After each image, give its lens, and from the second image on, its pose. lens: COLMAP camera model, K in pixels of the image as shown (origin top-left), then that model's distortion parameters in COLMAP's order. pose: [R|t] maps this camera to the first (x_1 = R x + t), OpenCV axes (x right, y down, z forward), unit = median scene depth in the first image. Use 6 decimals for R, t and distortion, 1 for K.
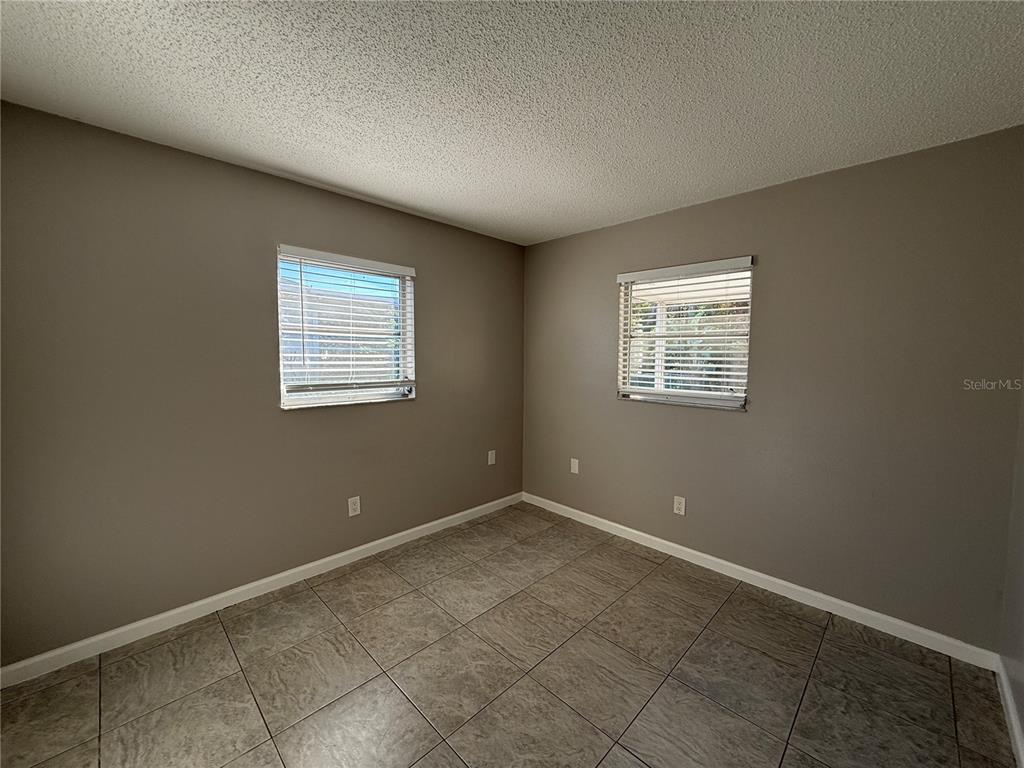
lens RADIAL K [[405.5, 0, 514.4], [0, 405.5, 382.3], [0, 0, 1]] dist [-0.000092, -0.000261]
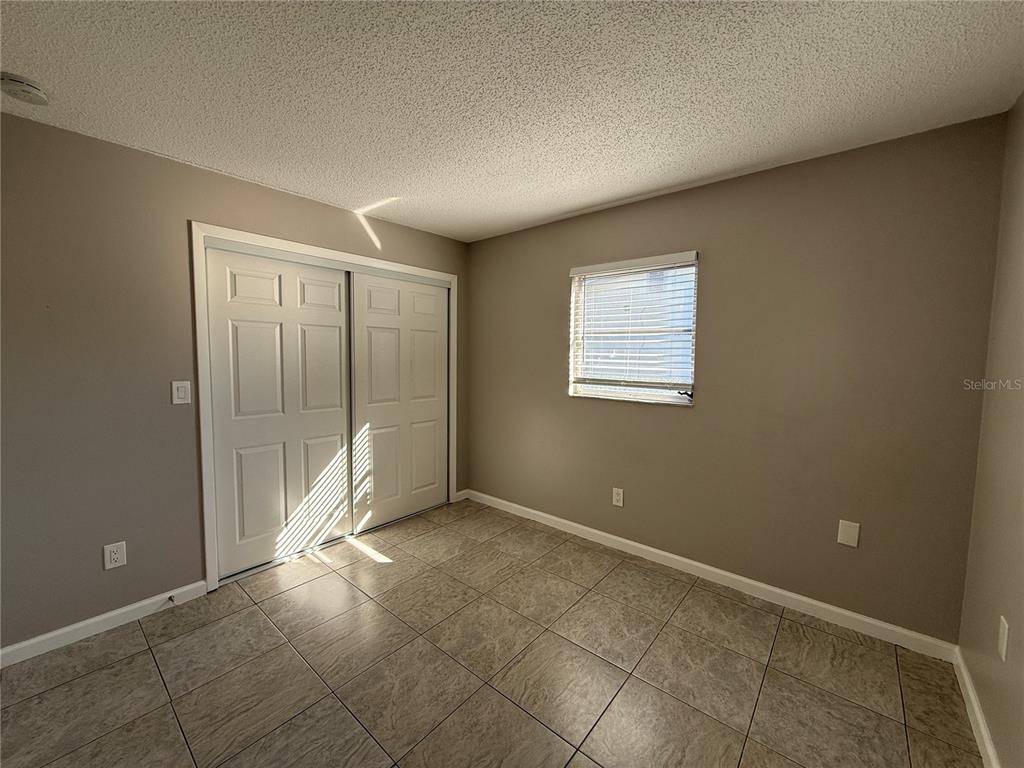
lens RADIAL K [[405.5, 0, 508.5], [0, 405.5, 387.5], [0, 0, 1]] dist [-0.000092, -0.000261]
pose [[0.077727, 0.083119, -0.993504, 0.678704], [-0.074439, 0.994221, 0.077355, -0.044949], [0.994192, 0.067943, 0.083465, 0.669900]]
